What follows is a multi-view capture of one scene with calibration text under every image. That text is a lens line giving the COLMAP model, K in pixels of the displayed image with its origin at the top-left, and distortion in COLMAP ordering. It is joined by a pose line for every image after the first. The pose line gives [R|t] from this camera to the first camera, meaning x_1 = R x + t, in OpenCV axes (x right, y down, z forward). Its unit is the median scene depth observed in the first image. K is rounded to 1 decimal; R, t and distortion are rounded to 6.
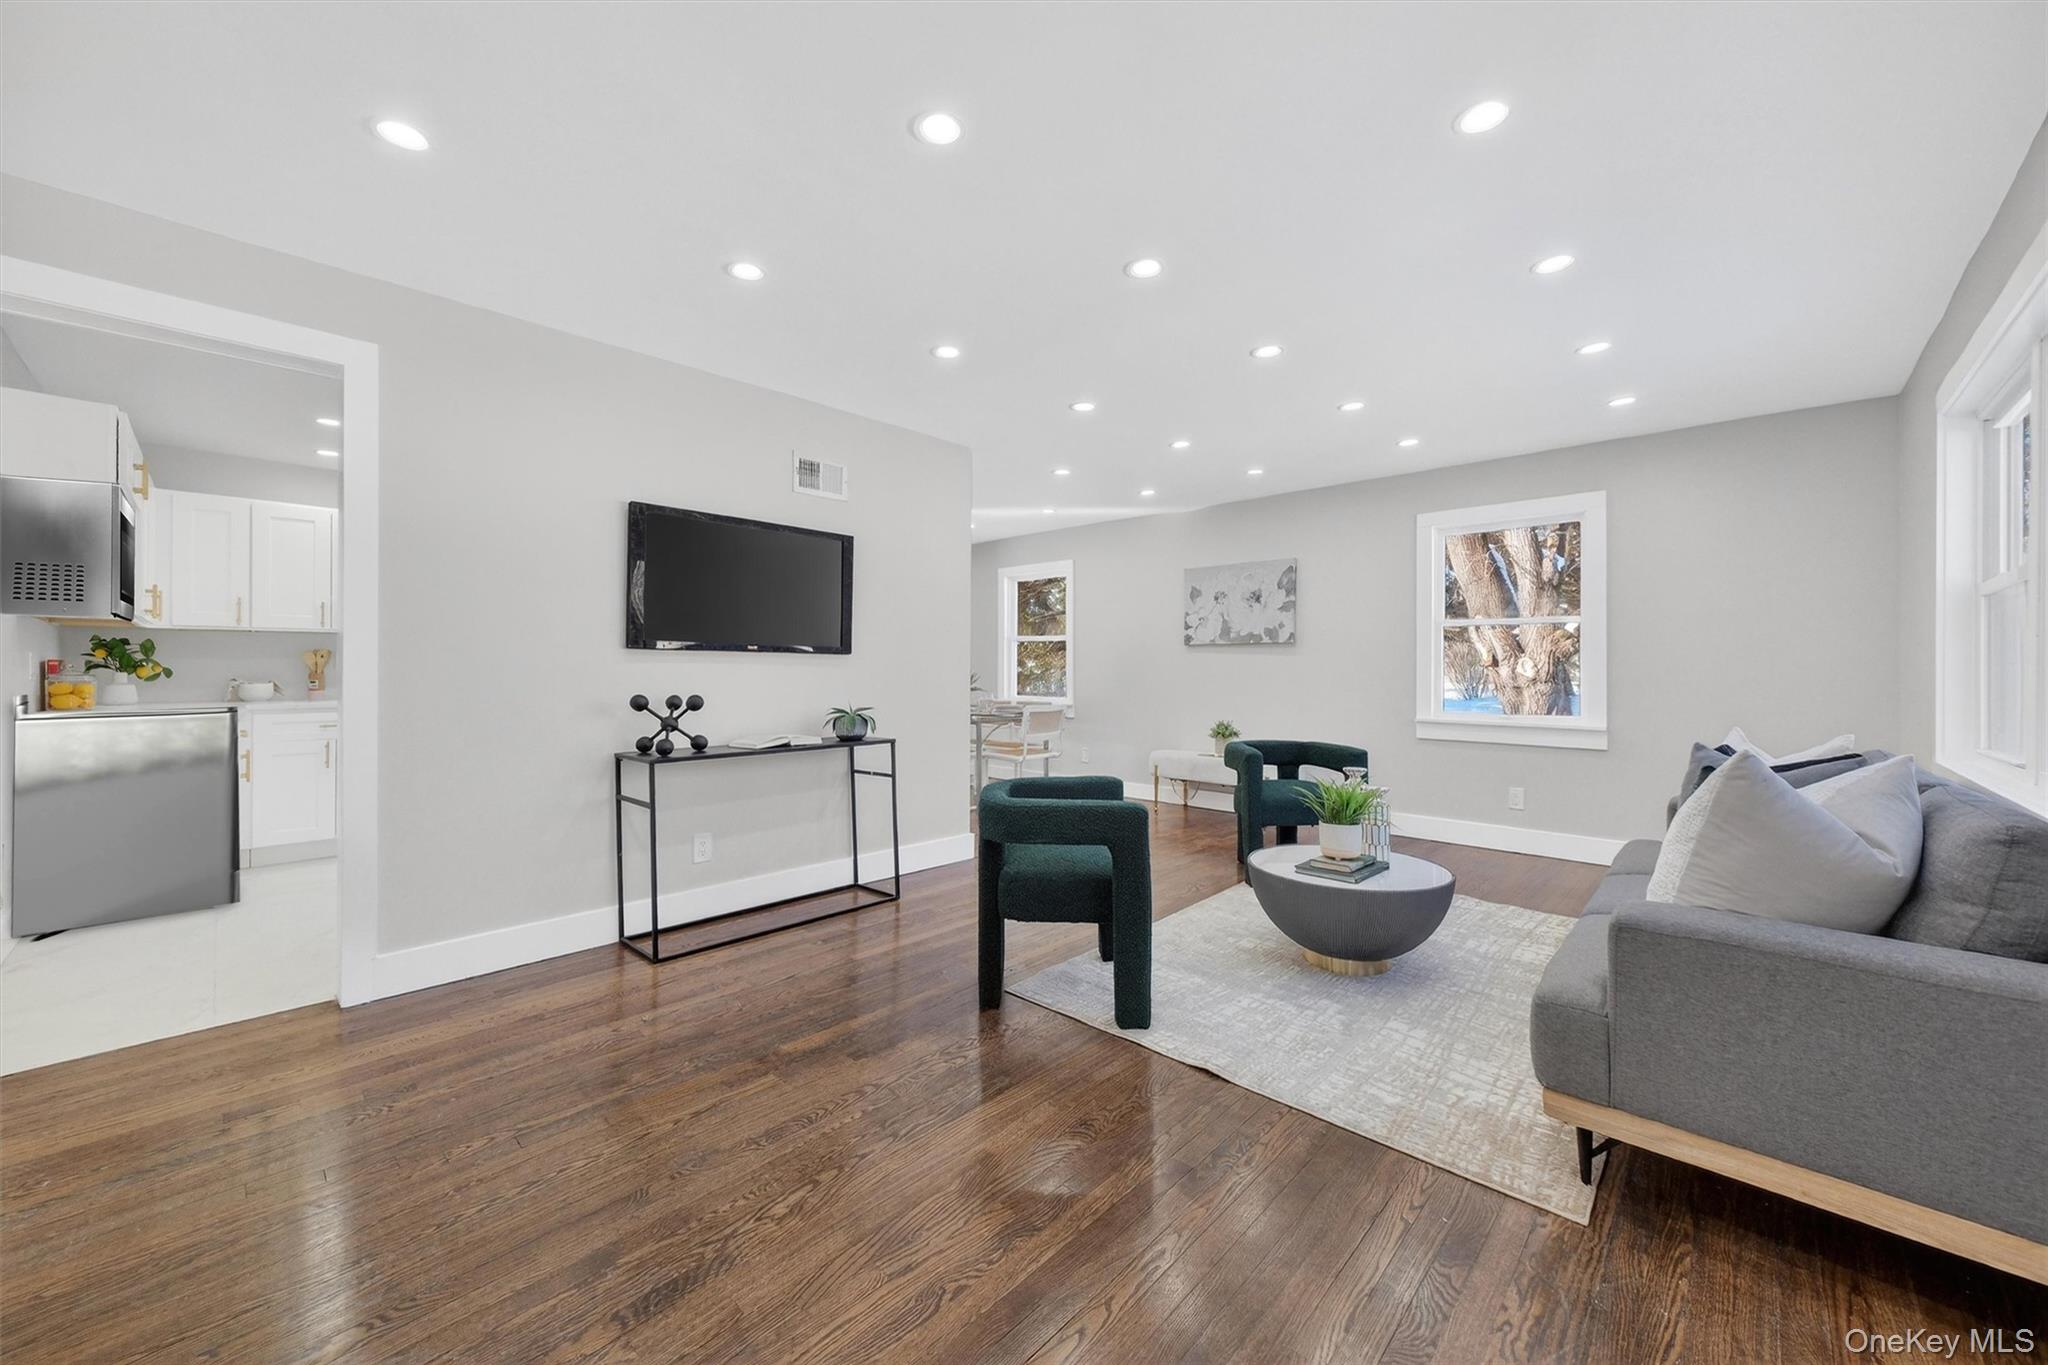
lens RADIAL K [[761.5, 0, 1041.0], [0, 761.5, 679.6], [0, 0, 1]] dist [-0.005801, -0.000074]
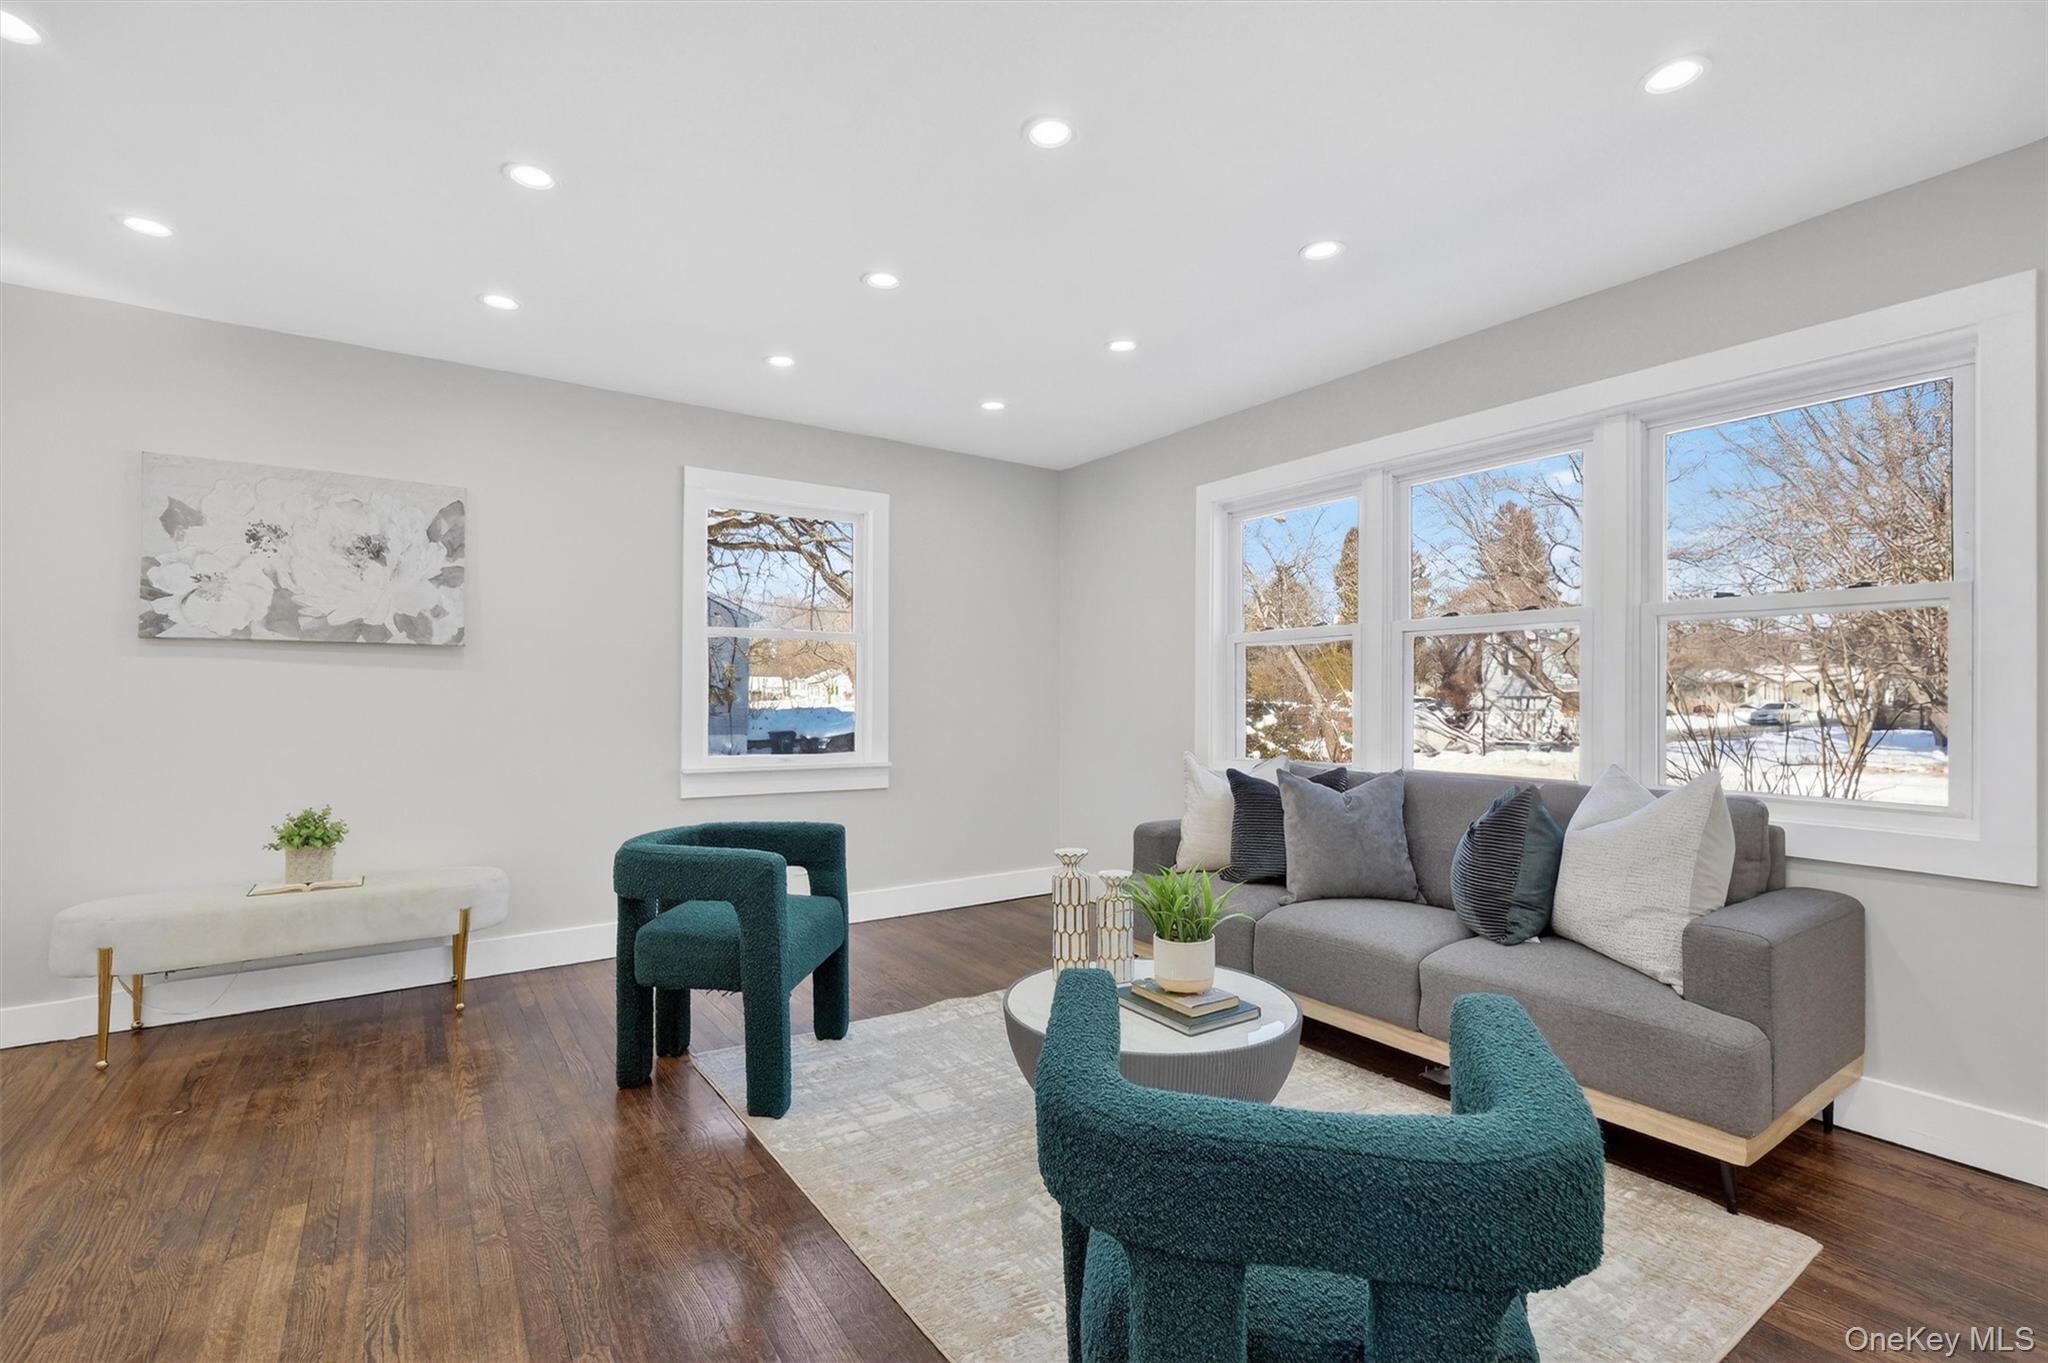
lens RADIAL K [[885.8, 0, 1022.2], [0, 885.8, 695.2], [0, 0, 1]] dist [-0.002656, 0.000078]
pose [[0.235631, 0.001113, 0.971842, -0.177250], [0.009665, 0.999947, -0.003488, -0.007617], [-0.971795, 0.010215, 0.235608, 0.453993]]
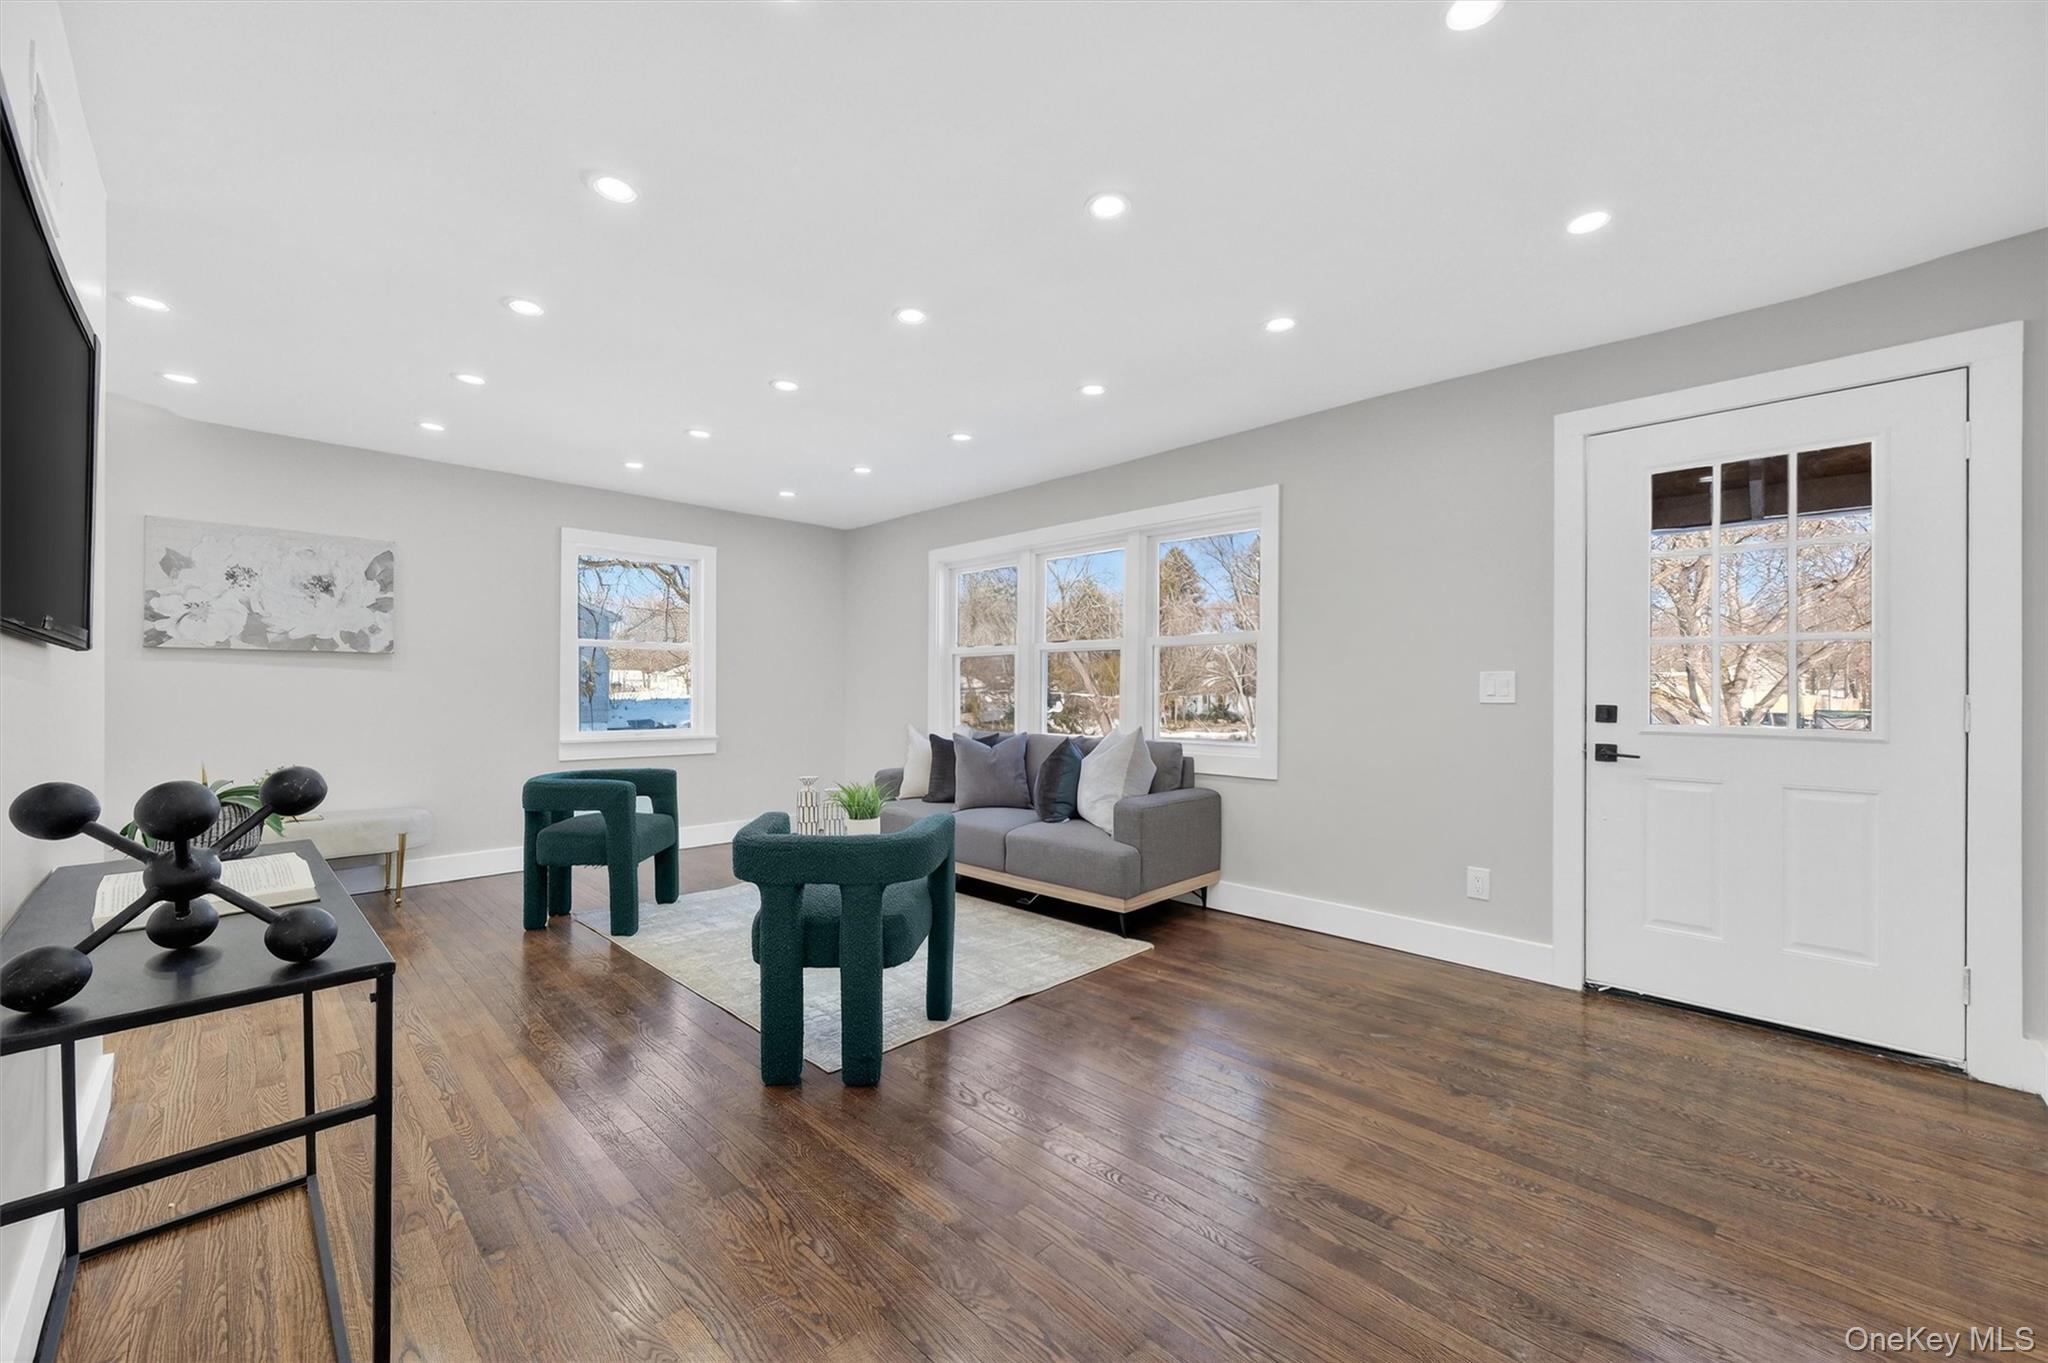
lens RADIAL K [[761.5, 0, 1017.8], [0, 761.5, 693.9], [0, 0, 1]] dist [-0.005801, -0.000074]
pose [[0.043687, -0.007106, 0.999020, -0.388438], [0.009377, 0.999934, 0.006702, -0.007186], [-0.999001, 0.009075, 0.043751, 0.329851]]
